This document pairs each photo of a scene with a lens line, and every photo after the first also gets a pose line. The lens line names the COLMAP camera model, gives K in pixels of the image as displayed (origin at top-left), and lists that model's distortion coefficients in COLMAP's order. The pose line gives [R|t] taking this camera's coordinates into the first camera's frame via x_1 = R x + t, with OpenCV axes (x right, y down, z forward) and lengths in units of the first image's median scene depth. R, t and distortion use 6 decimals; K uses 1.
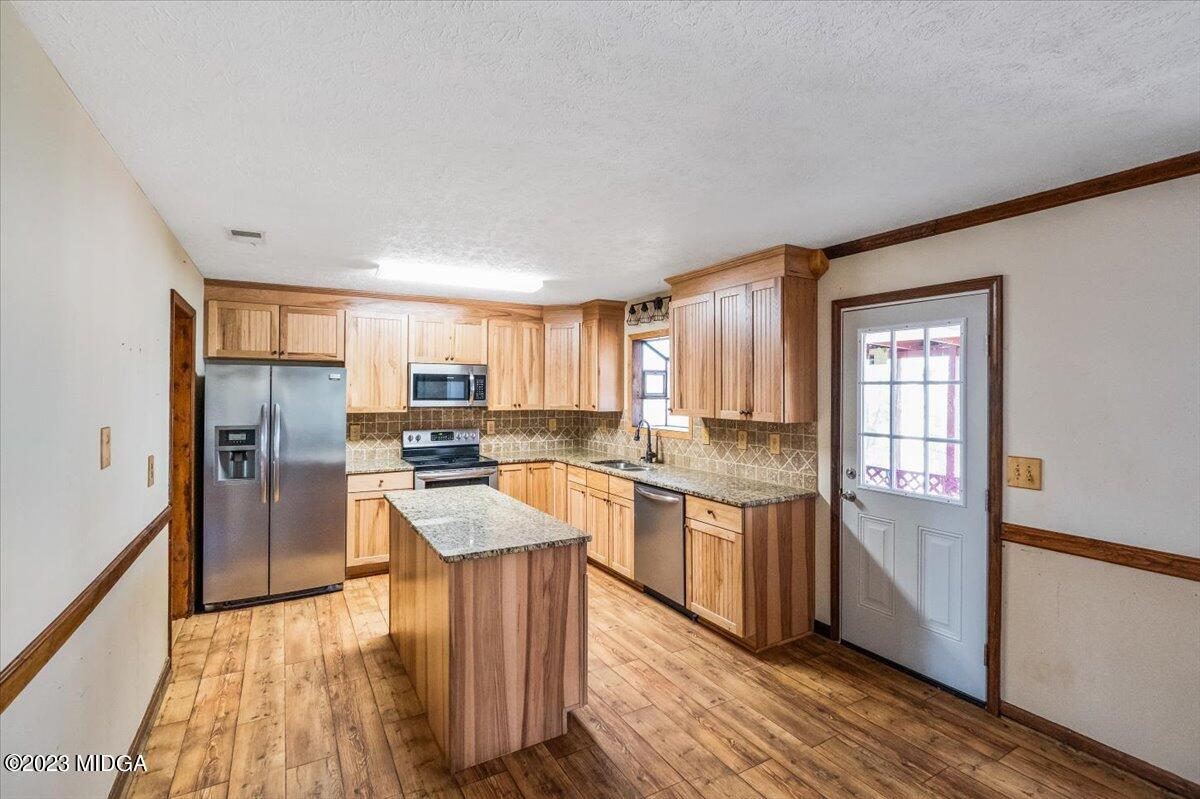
lens RADIAL K [[528.8, 0, 597.5], [0, 528.8, 392.1], [0, 0, 1]] dist [-0.005692, 0.000009]
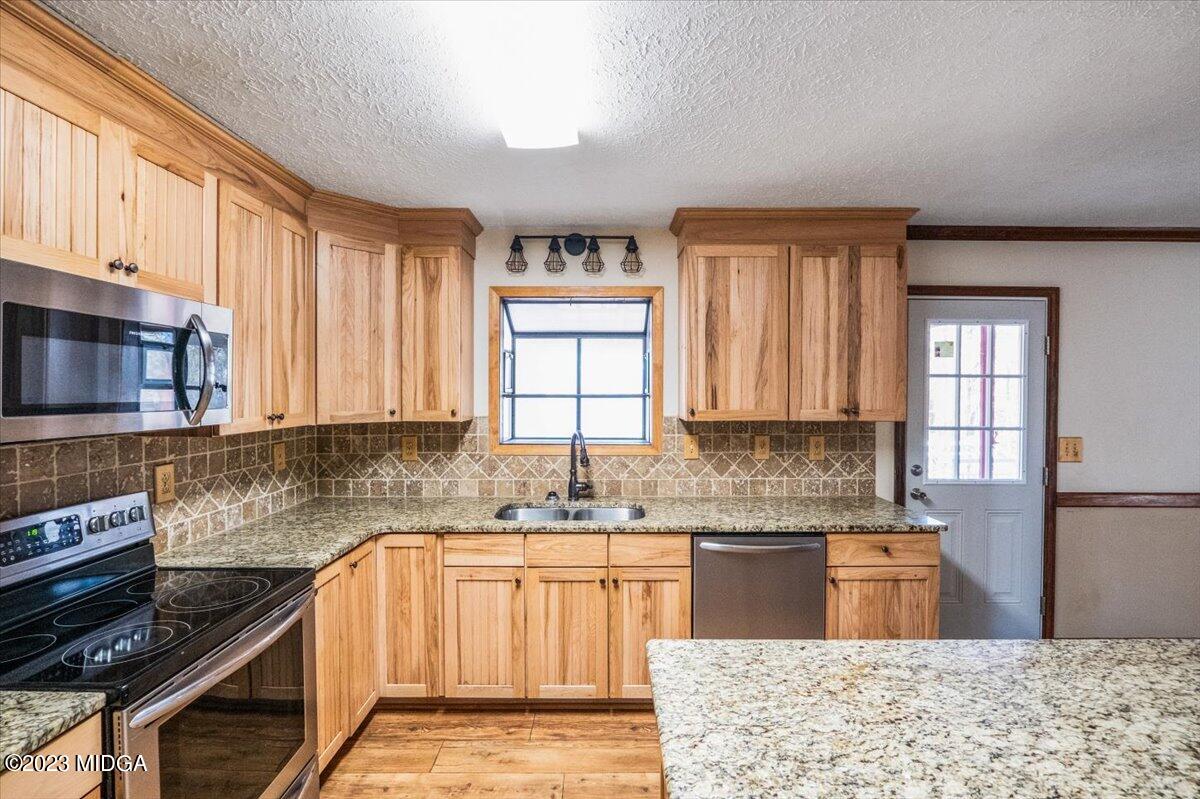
lens RADIAL K [[528.8, 0, 600.6], [0, 528.8, 399.8], [0, 0, 1]] dist [-0.005692, 0.000009]
pose [[0.512910, -0.018302, 0.858247, -0.506075], [0.001069, 0.999786, 0.020681, 0.005168], [-0.858442, -0.009690, 0.512819, 0.805936]]
